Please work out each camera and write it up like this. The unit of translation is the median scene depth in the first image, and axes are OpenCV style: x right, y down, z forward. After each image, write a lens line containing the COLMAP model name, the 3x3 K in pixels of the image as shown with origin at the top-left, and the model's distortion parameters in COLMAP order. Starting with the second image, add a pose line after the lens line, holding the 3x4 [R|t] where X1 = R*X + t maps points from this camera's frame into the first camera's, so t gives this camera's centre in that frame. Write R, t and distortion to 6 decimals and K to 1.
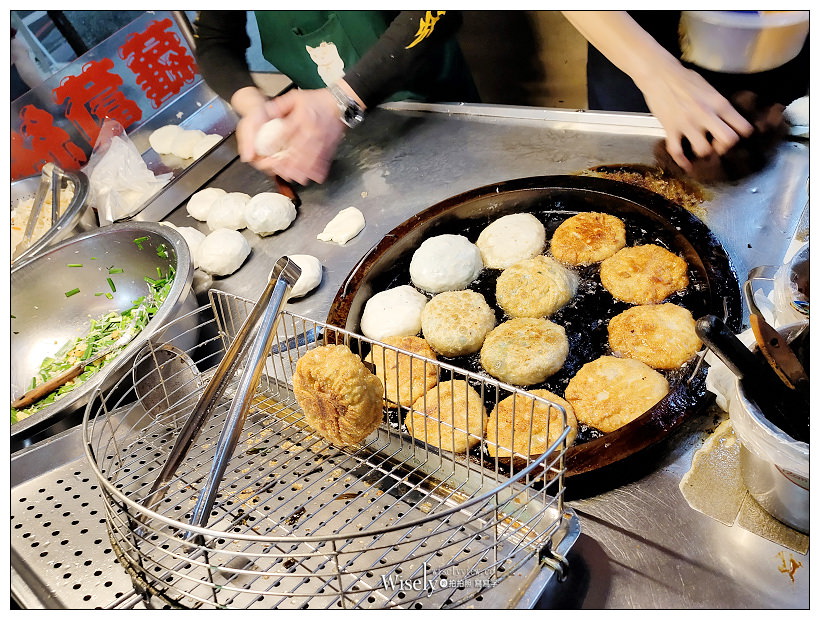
lens RADIAL K [[627.9, 0, 410.3], [0, 627.9, 313.8], [0, 0, 1]] dist [0.055771, -0.047957]
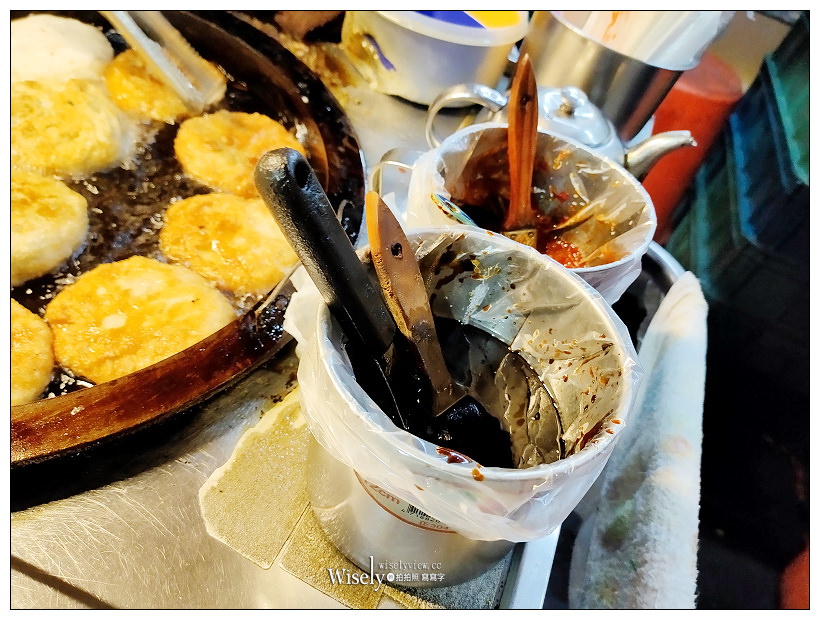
lens RADIAL K [[627.9, 0, 410.3], [0, 627.9, 313.8], [0, 0, 1]] dist [0.055771, -0.047957]
pose [[0.840967, 0.156390, 0.517994, 0.260582], [-0.187132, 0.982308, 0.007237, 0.079450], [-0.507698, -0.103019, 0.855354, 0.440593]]
